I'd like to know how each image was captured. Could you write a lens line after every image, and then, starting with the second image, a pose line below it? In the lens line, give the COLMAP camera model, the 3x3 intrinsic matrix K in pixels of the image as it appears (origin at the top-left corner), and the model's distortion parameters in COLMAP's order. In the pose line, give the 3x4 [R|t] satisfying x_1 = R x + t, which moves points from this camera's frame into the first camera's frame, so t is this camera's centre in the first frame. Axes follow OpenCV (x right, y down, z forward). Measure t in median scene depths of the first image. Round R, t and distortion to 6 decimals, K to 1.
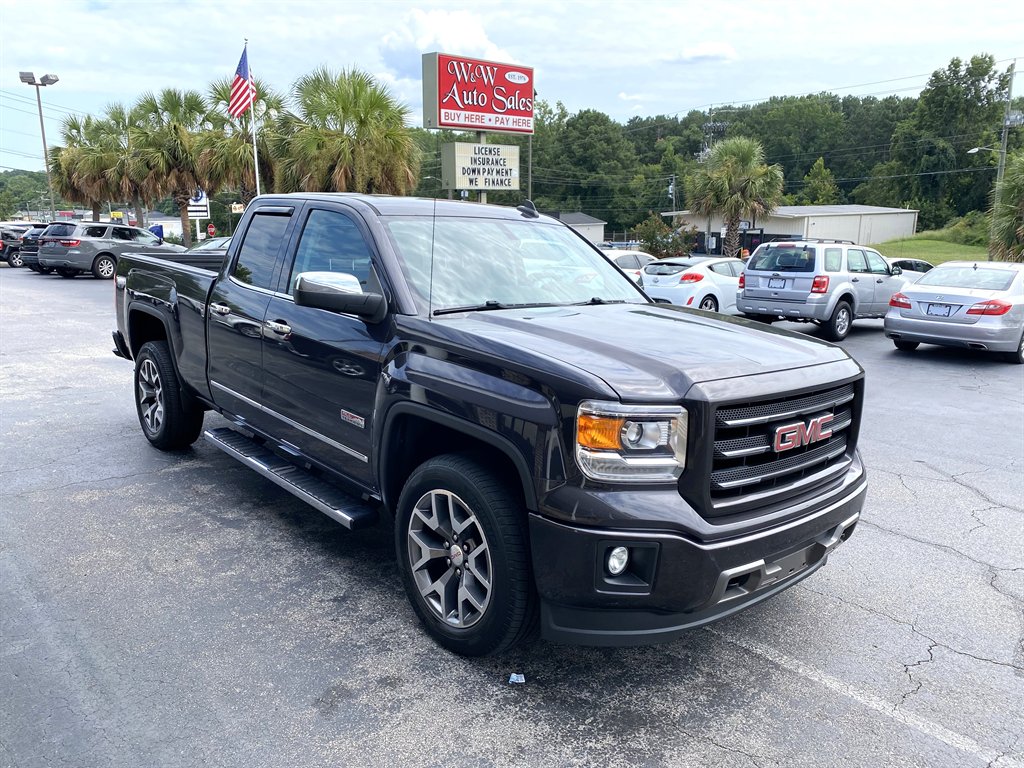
lens RADIAL K [[777.9, 0, 492.8], [0, 777.9, 403.5], [0, 0, 1]] dist [0.021010, -0.002361]
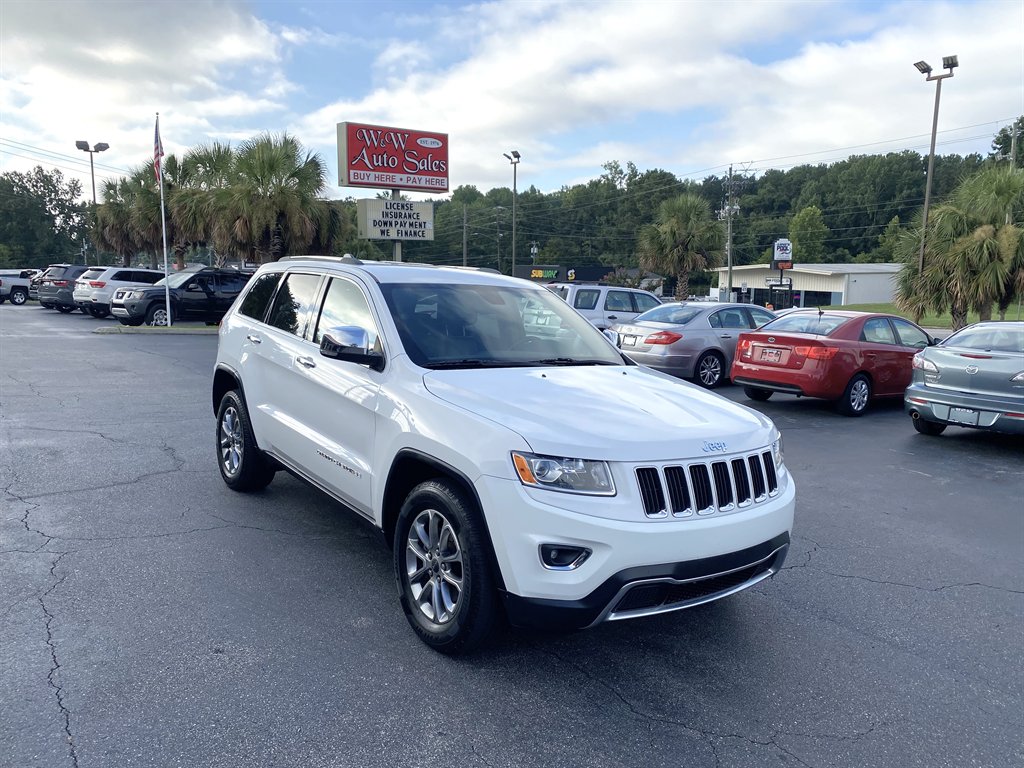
lens RADIAL K [[777.9, 0, 492.8], [0, 777.9, 403.5], [0, 0, 1]] dist [0.021010, -0.002361]
pose [[0.992376, 0.031658, -0.119114, 0.266405], [-0.039835, 0.996964, -0.066906, 0.030916], [0.116634, 0.071141, 0.990624, -0.081324]]
